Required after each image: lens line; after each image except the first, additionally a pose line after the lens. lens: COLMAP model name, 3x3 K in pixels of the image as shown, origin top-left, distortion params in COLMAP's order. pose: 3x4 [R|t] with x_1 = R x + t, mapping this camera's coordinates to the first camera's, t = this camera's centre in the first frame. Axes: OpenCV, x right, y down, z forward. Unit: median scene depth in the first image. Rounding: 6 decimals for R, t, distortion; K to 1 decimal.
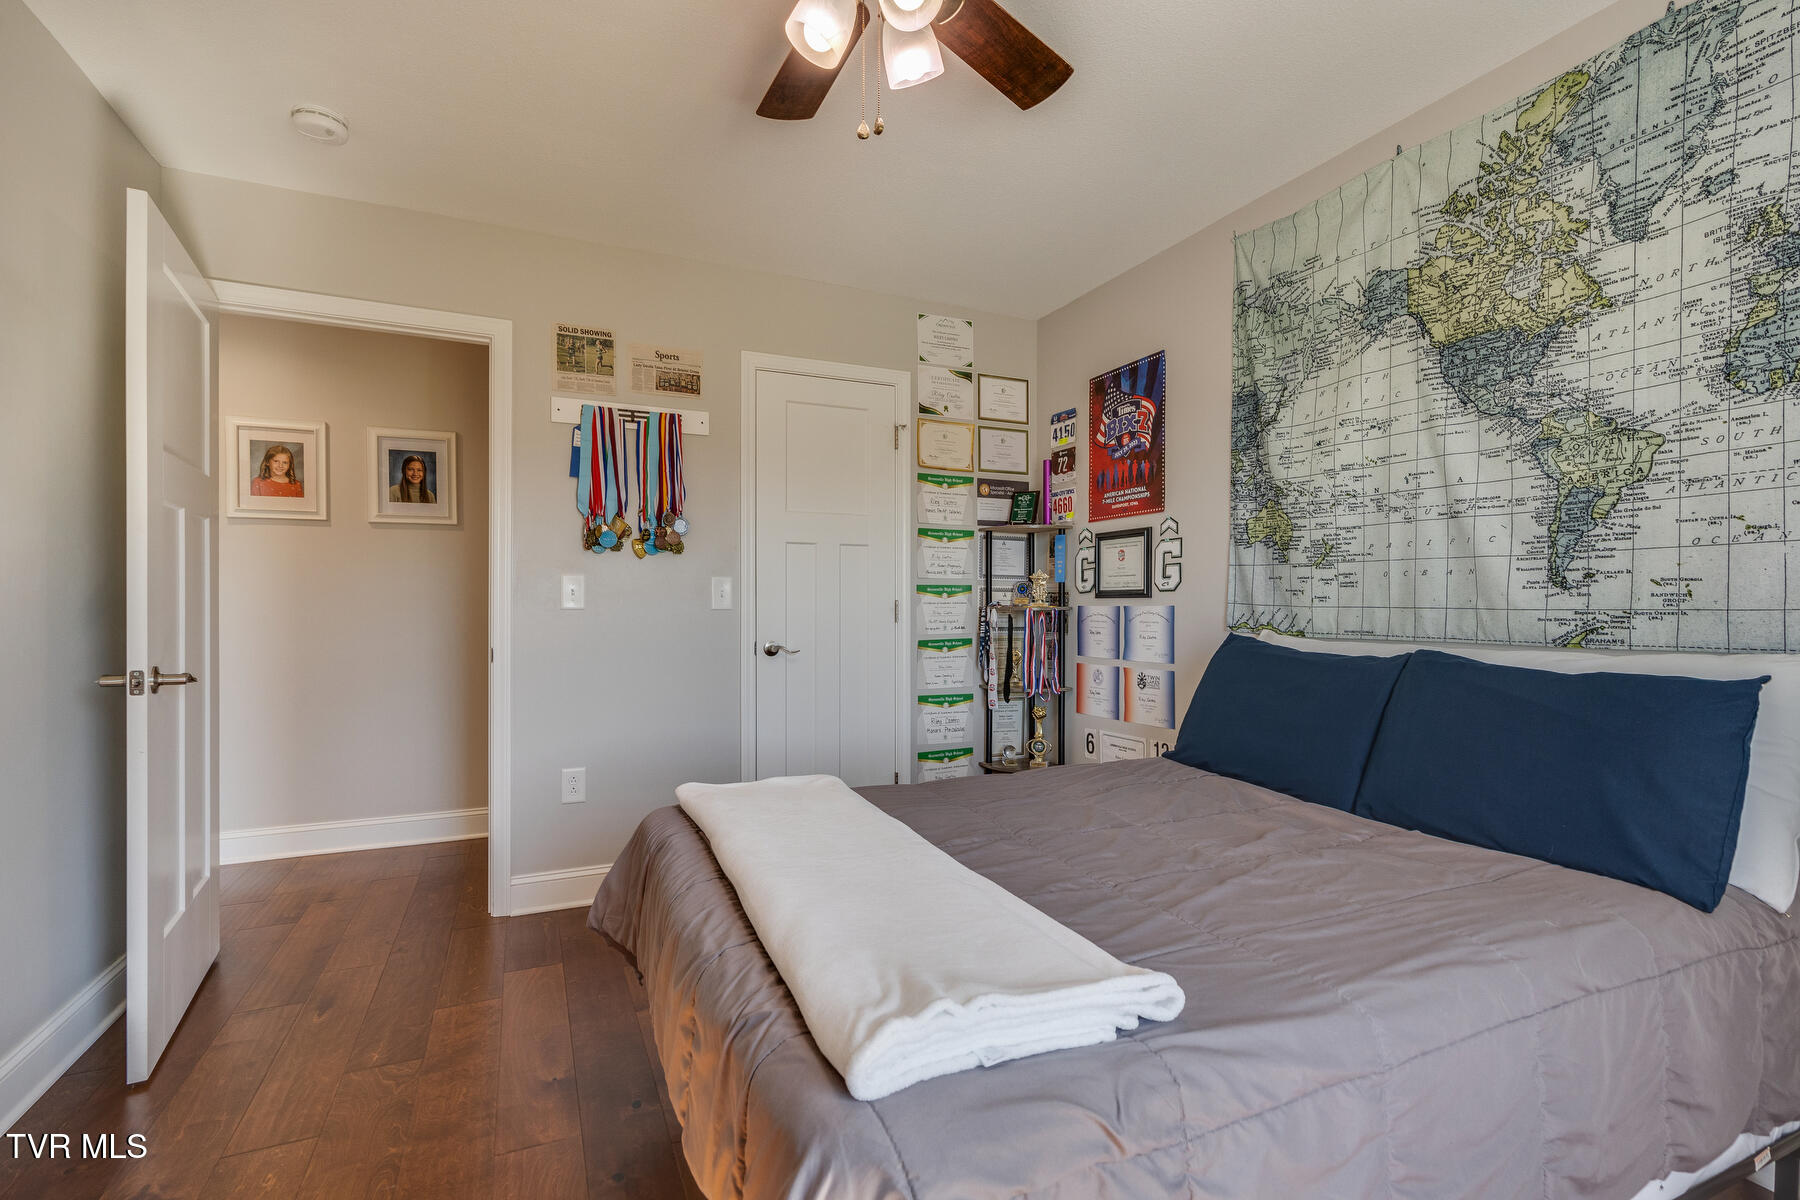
lens RADIAL K [[812.8, 0, 896.0], [0, 812.8, 609.6], [0, 0, 1]] dist [-0.004807, -0.000606]
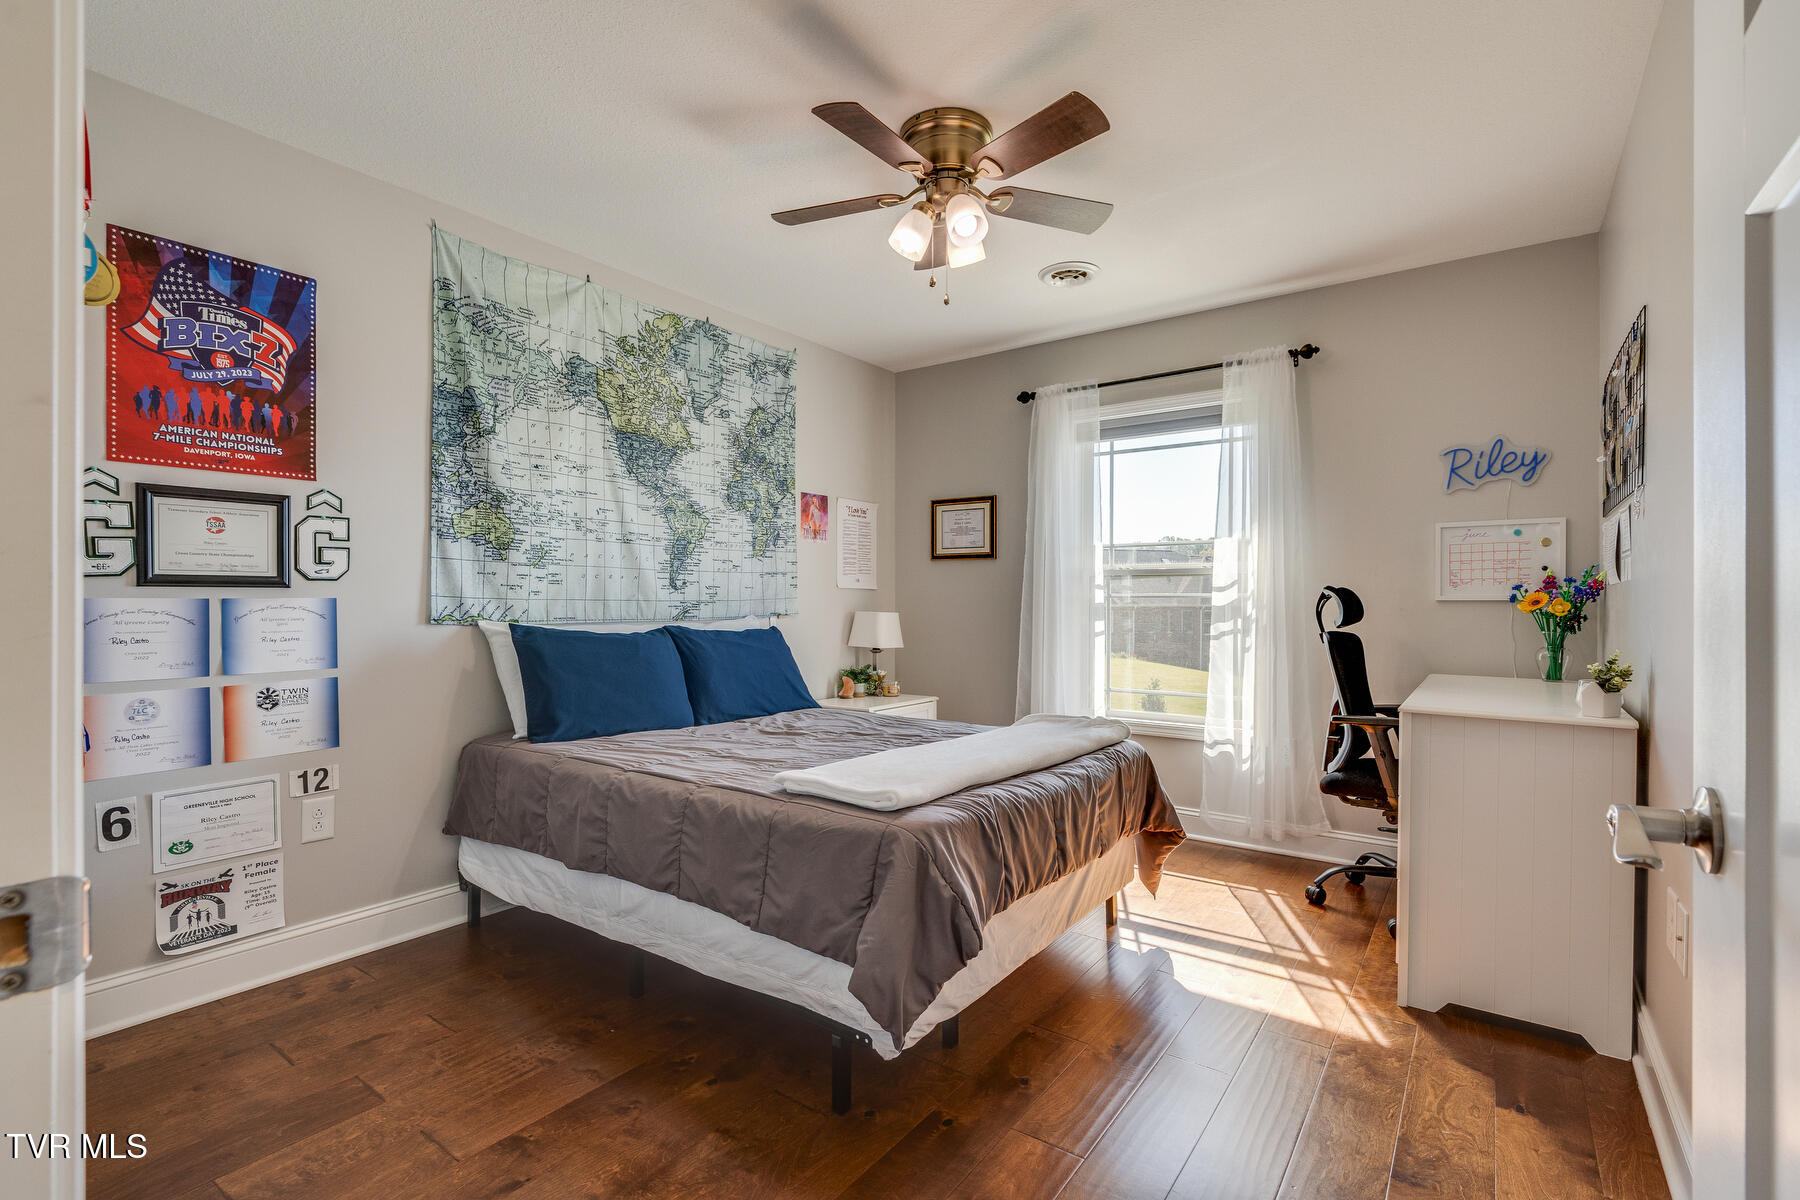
lens RADIAL K [[812.8, 0, 899.3], [0, 812.8, 601.6], [0, 0, 1]] dist [-0.004807, -0.000606]
pose [[-0.482239, -0.005195, 0.876024, -0.819063], [0.001550, 0.999976, 0.006783, -0.007740], [-0.876038, 0.004629, -0.482220, 1.109745]]
